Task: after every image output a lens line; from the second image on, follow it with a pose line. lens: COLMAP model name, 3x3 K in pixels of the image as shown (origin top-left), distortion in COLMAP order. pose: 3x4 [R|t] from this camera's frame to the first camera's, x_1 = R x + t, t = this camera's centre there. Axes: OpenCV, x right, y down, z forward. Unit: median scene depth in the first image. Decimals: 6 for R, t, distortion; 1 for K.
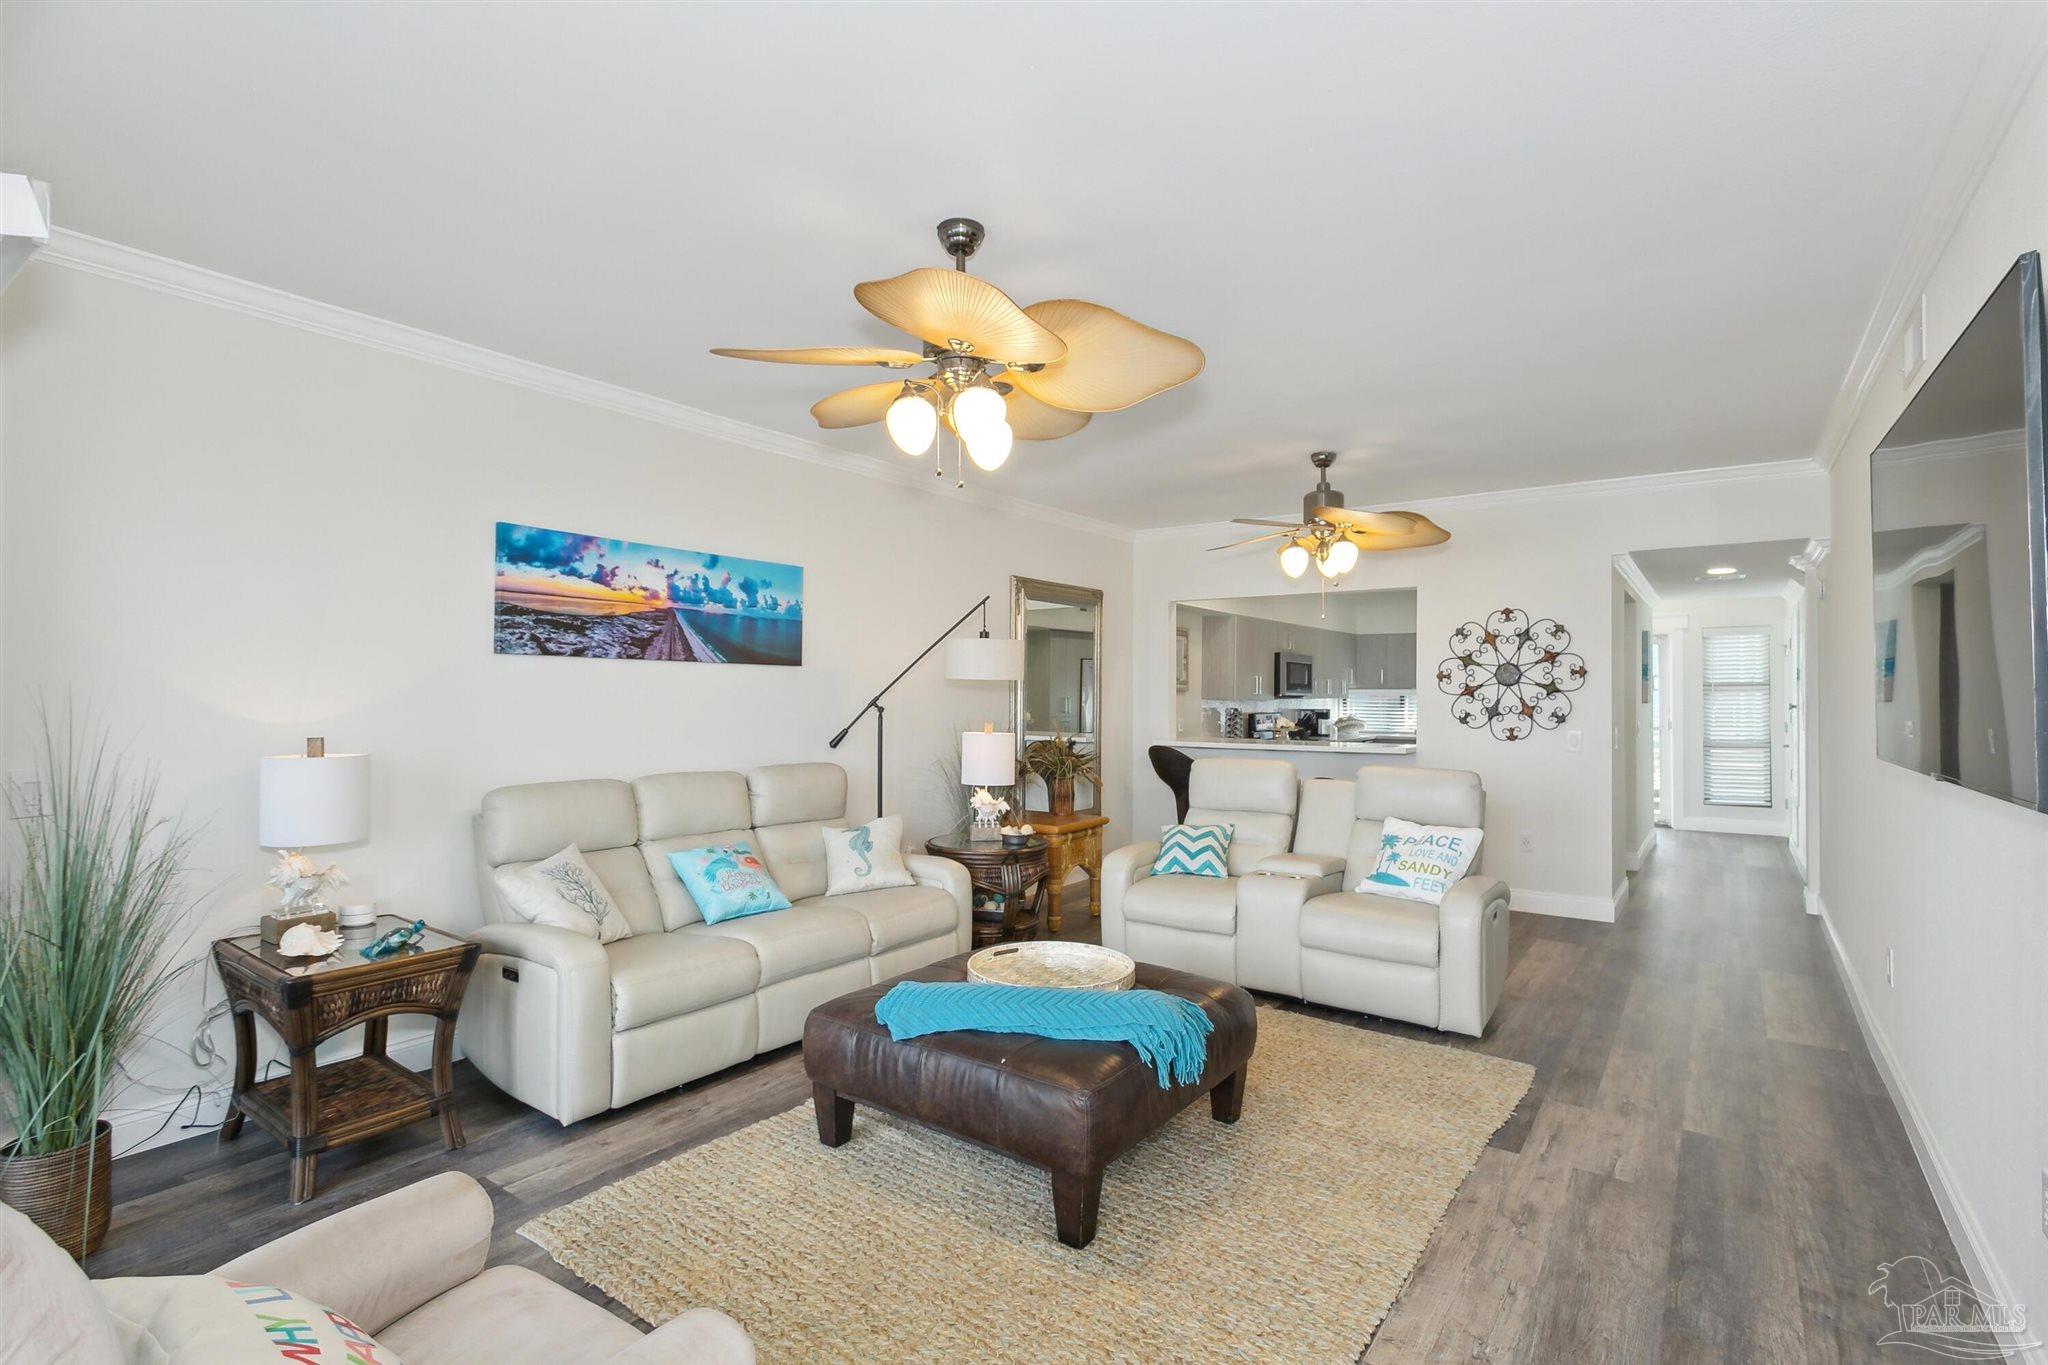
lens RADIAL K [[988.8, 0, 1028.3], [0, 988.8, 692.7], [0, 0, 1]] dist [0.010112, 0.000007]
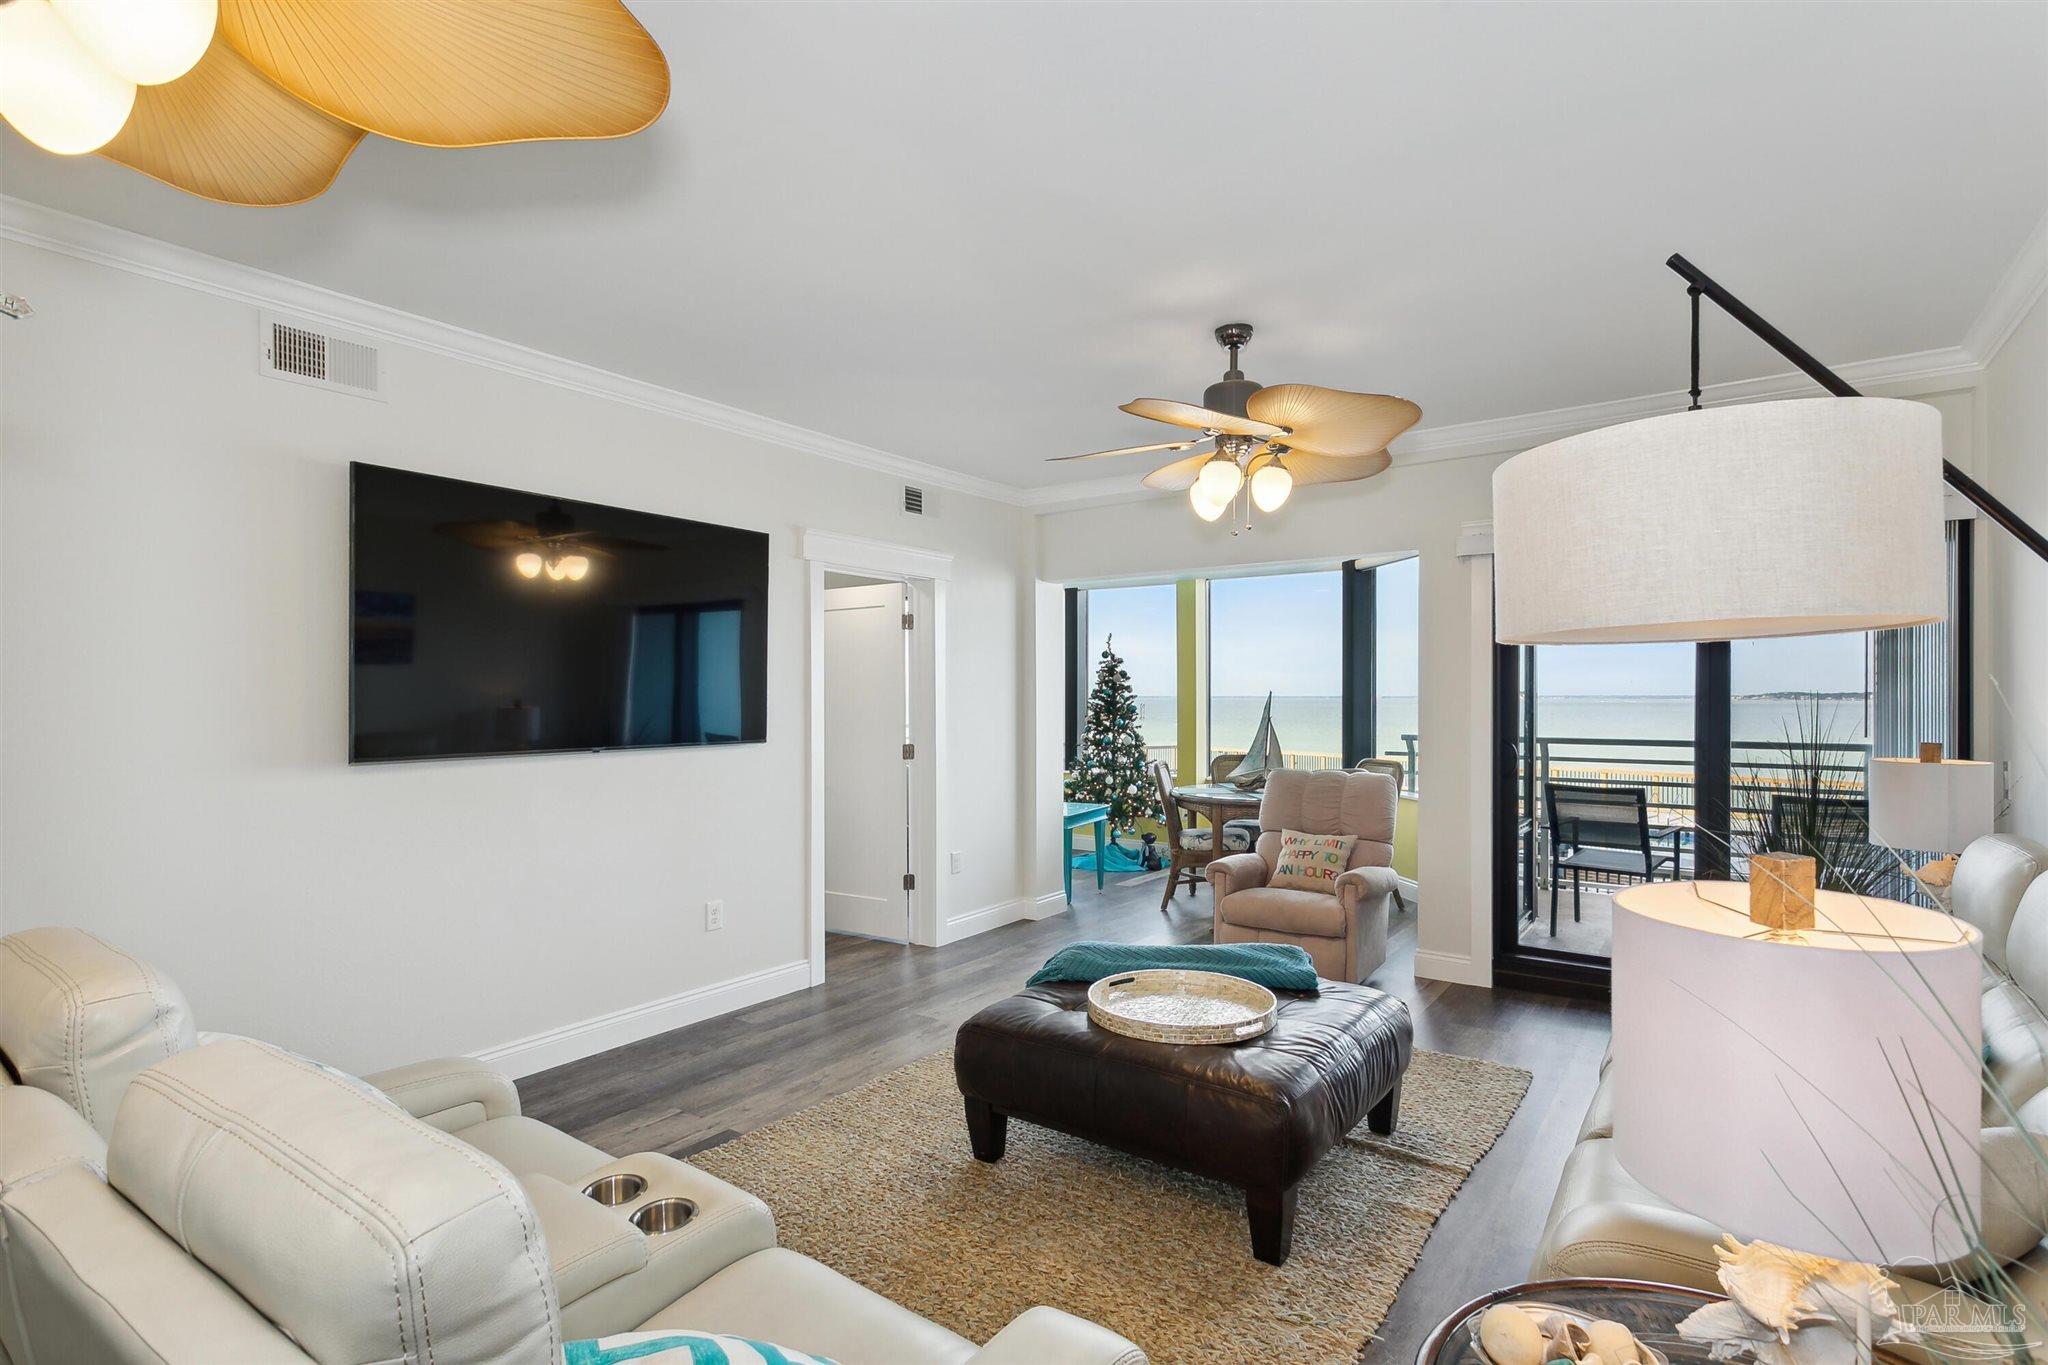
lens RADIAL K [[988.8, 0, 1019.1], [0, 988.8, 696.4], [0, 0, 1]] dist [0.010112, 0.000007]
pose [[-0.999963, -0.002119, 0.008383, 0.110469], [-0.002143, 0.999994, -0.002787, 0.002394], [-0.008377, -0.002805, -0.999961, 1.287247]]
